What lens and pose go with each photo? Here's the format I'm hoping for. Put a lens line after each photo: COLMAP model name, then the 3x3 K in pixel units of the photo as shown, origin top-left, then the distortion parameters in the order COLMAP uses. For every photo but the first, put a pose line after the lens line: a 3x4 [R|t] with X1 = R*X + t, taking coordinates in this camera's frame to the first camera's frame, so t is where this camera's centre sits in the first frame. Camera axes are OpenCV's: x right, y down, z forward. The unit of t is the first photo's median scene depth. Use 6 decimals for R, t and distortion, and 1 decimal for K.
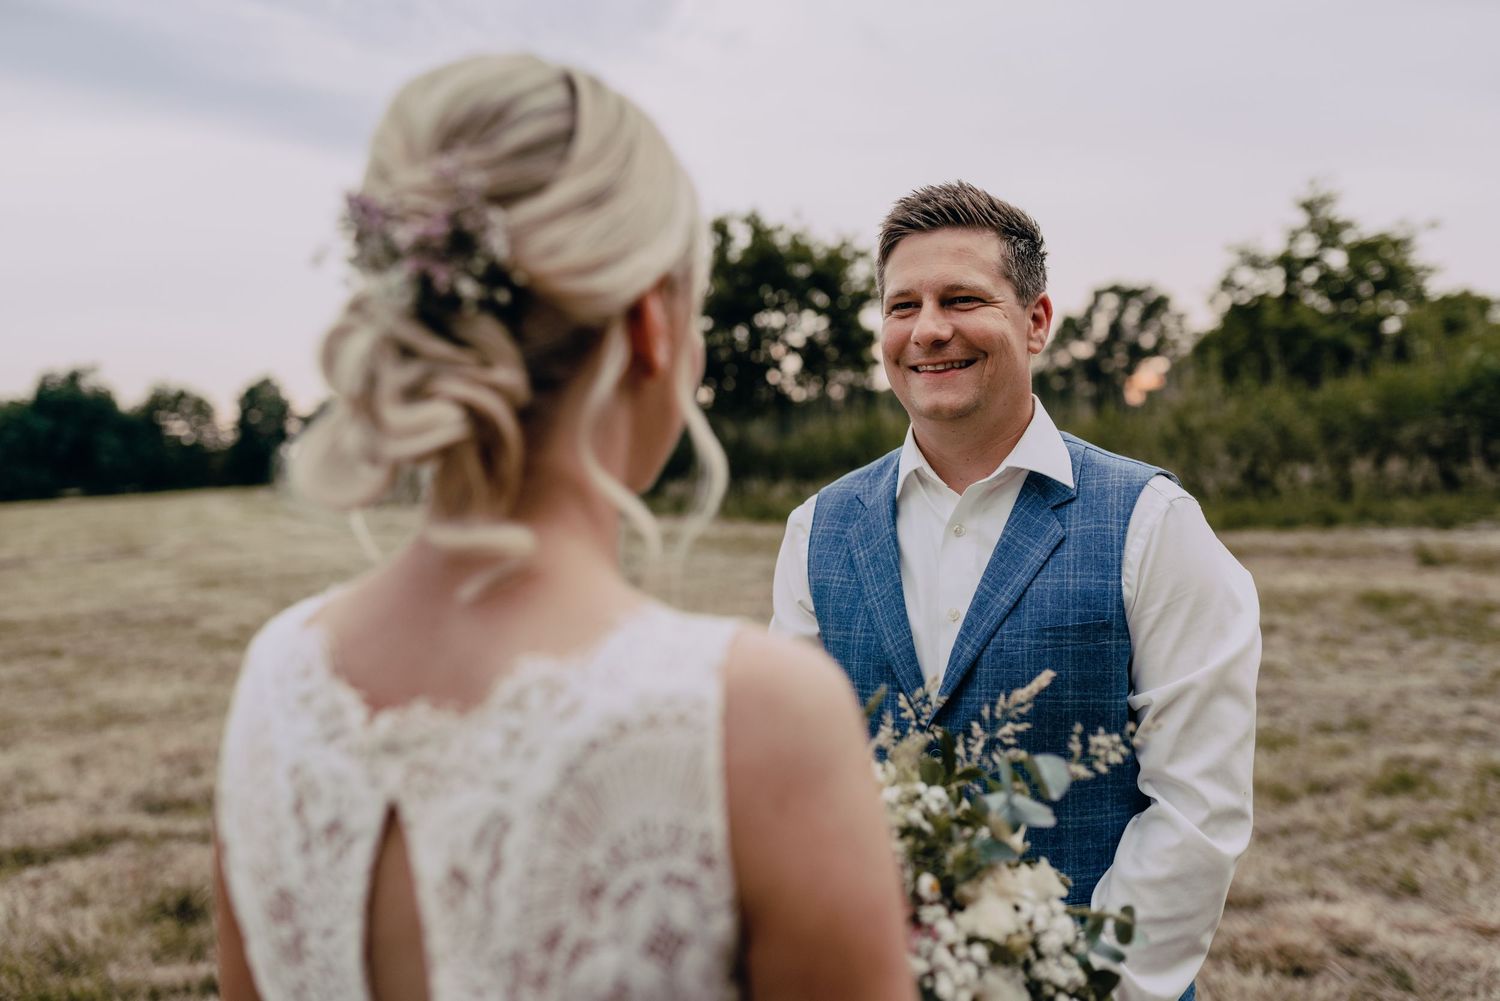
lens RADIAL K [[1510.4, 0, 750.0], [0, 1510.4, 499.6], [0, 0, 1]] dist [-0.002099, 0.000000]
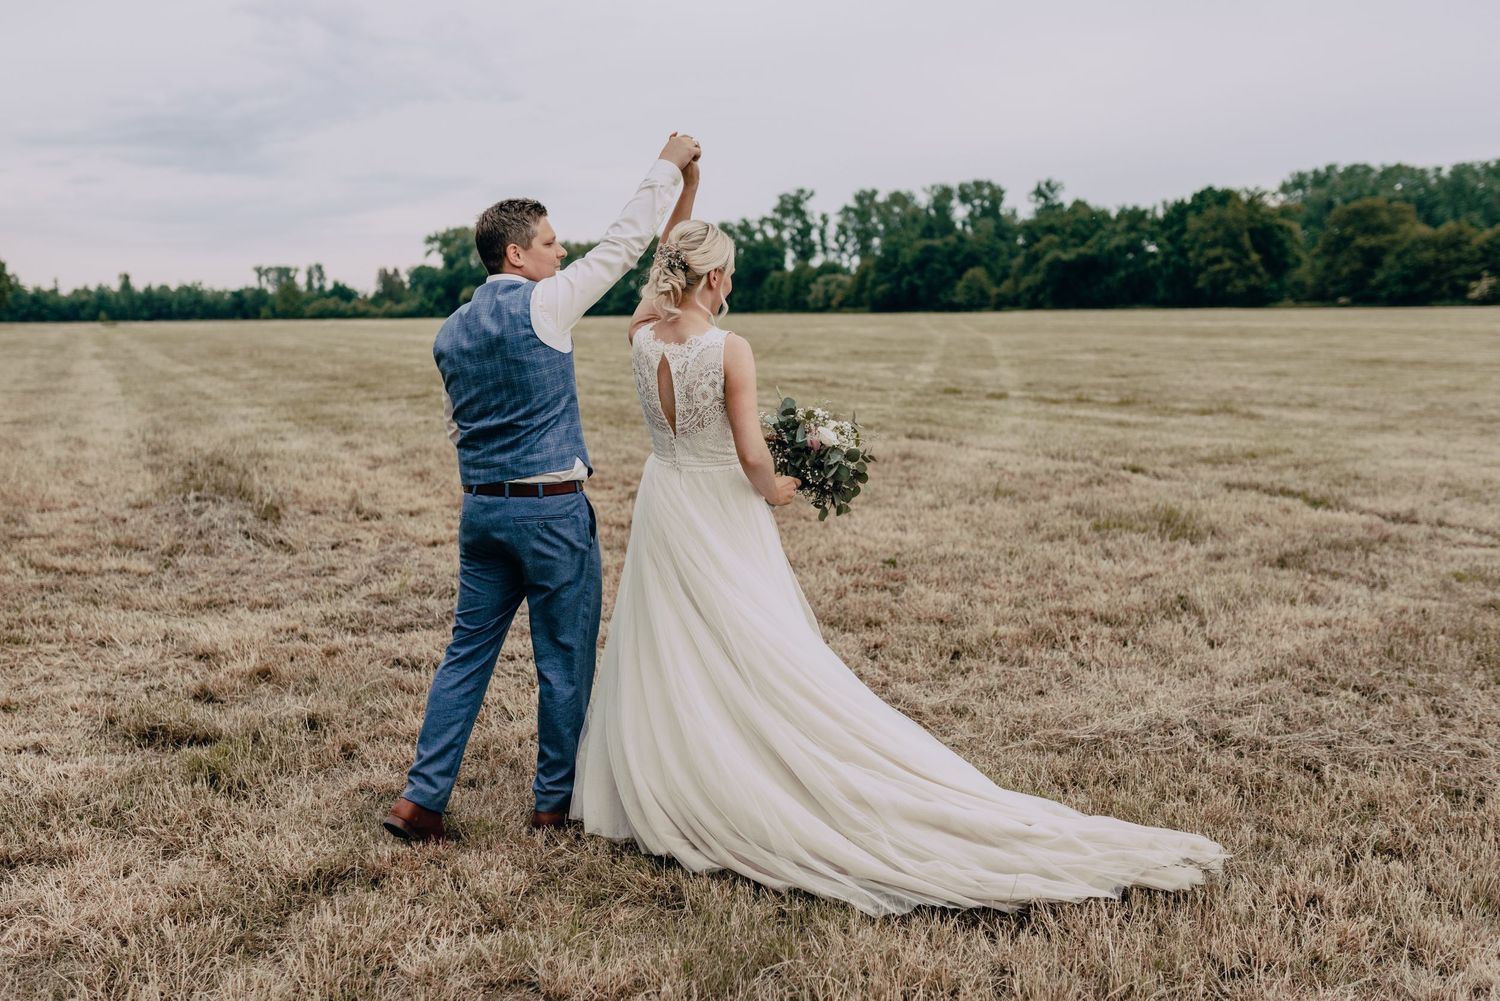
lens RADIAL K [[1510.4, 0, 749.8], [0, 1510.4, 499.8], [0, 0, 1]] dist [-0.002099, 0.000000]
pose [[0.564275, -0.005421, 0.825569, -4.572291], [-0.133876, 0.986143, 0.097979, 0.128836], [-0.814660, -0.165811, 0.555730, -2.352019]]
